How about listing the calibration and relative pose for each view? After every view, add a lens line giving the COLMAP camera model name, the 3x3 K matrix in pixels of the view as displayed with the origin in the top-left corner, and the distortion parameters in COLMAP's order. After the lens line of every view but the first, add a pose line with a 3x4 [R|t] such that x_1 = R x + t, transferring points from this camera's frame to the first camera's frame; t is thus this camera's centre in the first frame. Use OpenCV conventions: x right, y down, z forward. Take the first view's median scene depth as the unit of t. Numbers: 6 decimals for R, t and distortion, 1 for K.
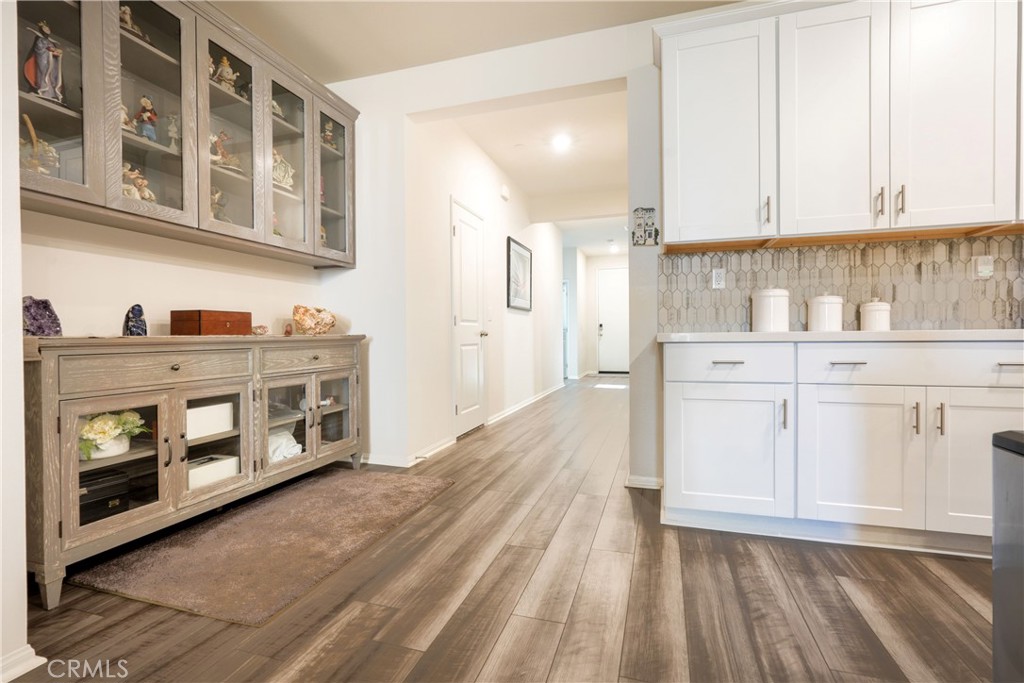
lens RADIAL K [[479.7, 0, 511.3], [0, 479.7, 338.8], [0, 0, 1]] dist [-0.011687, 0.012722]
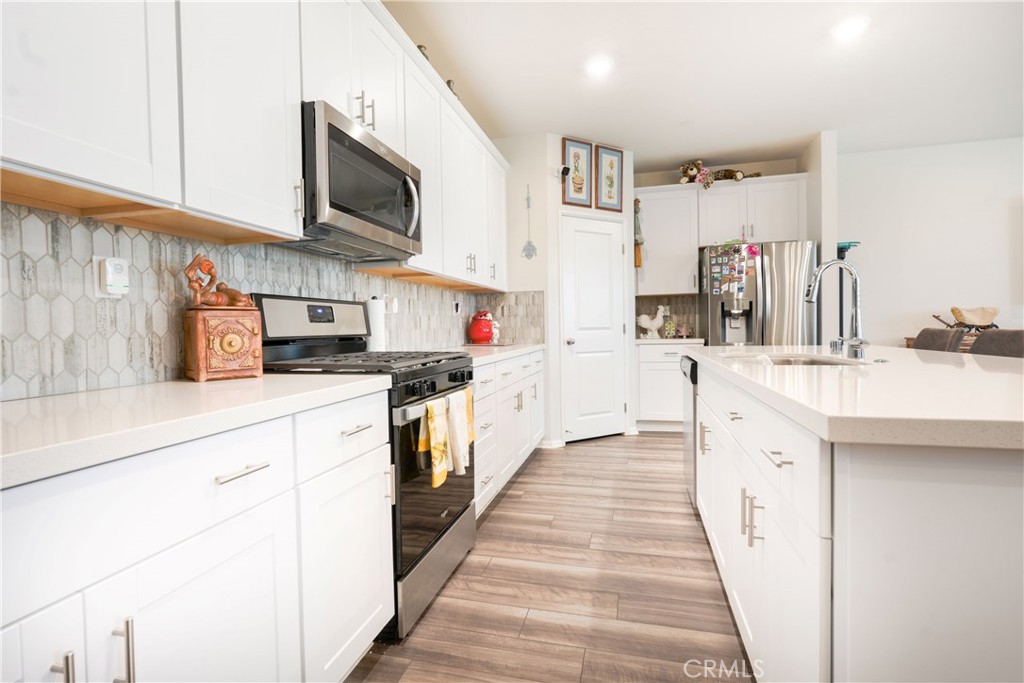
lens RADIAL K [[479.7, 0, 511.3], [0, 479.7, 338.8], [0, 0, 1]] dist [-0.011687, 0.012722]
pose [[-0.048805, -0.014213, 0.998707, 0.386680], [0.026731, 0.999522, 0.015531, -0.071236], [-0.998451, 0.027454, -0.048402, 0.547640]]
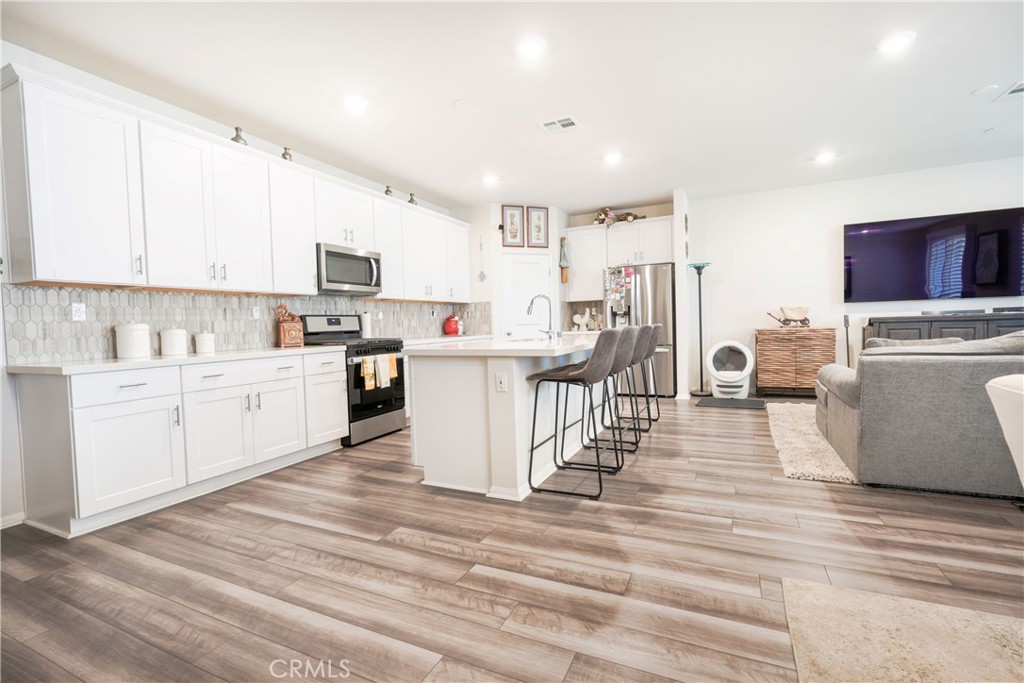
lens RADIAL K [[469.8, 0, 513.9], [0, 469.8, 340.2], [0, 0, 1]] dist [0.000191, 0.001193]
pose [[0.140808, -0.031324, 0.989541, -0.577613], [0.036829, 0.998973, 0.026382, -0.058447], [-0.989352, 0.032729, 0.141817, -0.175575]]
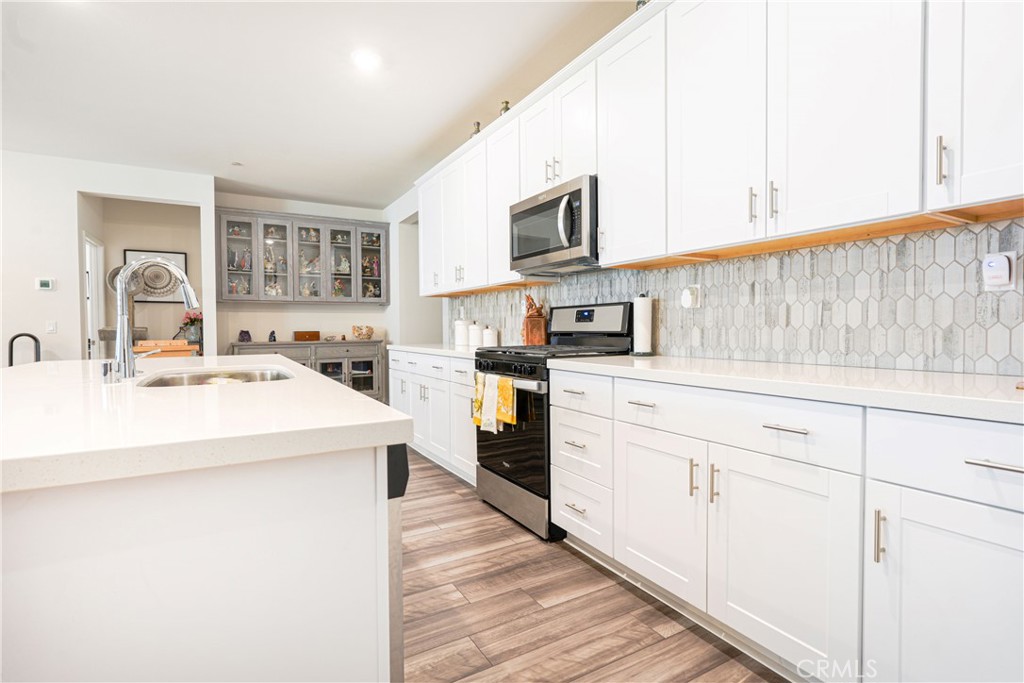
lens RADIAL K [[490.2, 0, 507.8], [0, 490.2, 340.5], [0, 0, 1]] dist [-0.001366, 0.000131]
pose [[0.734531, 0.020120, -0.678277, 1.969190], [-0.007500, 0.999740, 0.021534, -0.074487], [0.678534, -0.010731, 0.734490, -0.197912]]
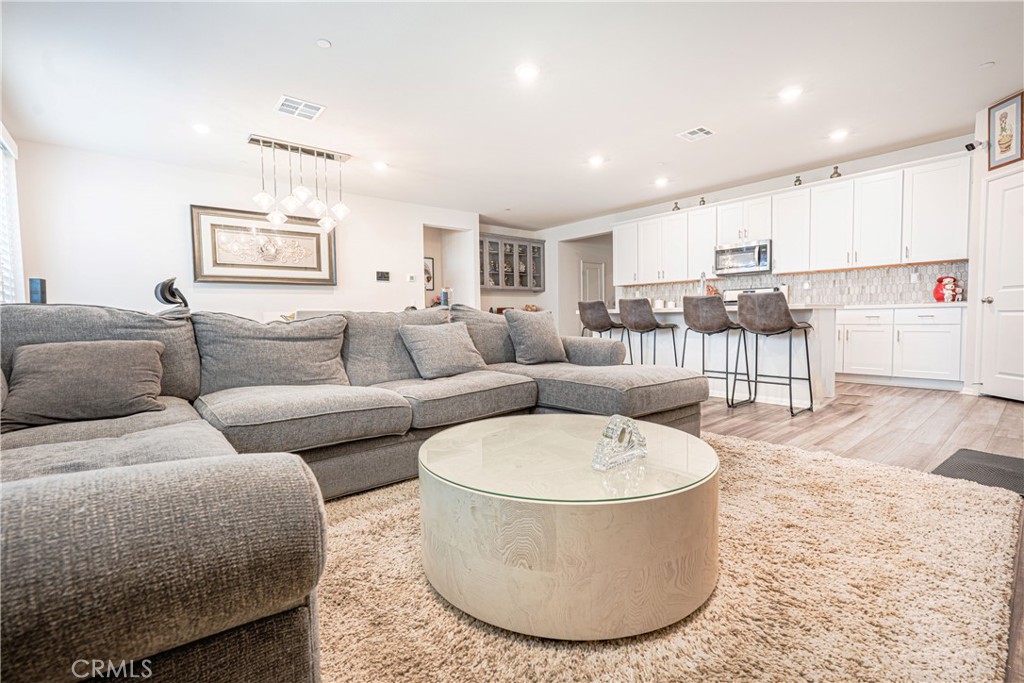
lens RADIAL K [[446.9, 0, 512.0], [0, 446.9, 341.5], [0, 0, 1]] dist [0.000247, 0.000306]
pose [[0.842801, 0.021552, -0.537793, 1.525757], [0.009122, 0.998483, 0.054309, 0.022330], [0.538147, -0.050678, 0.841326, -2.259601]]
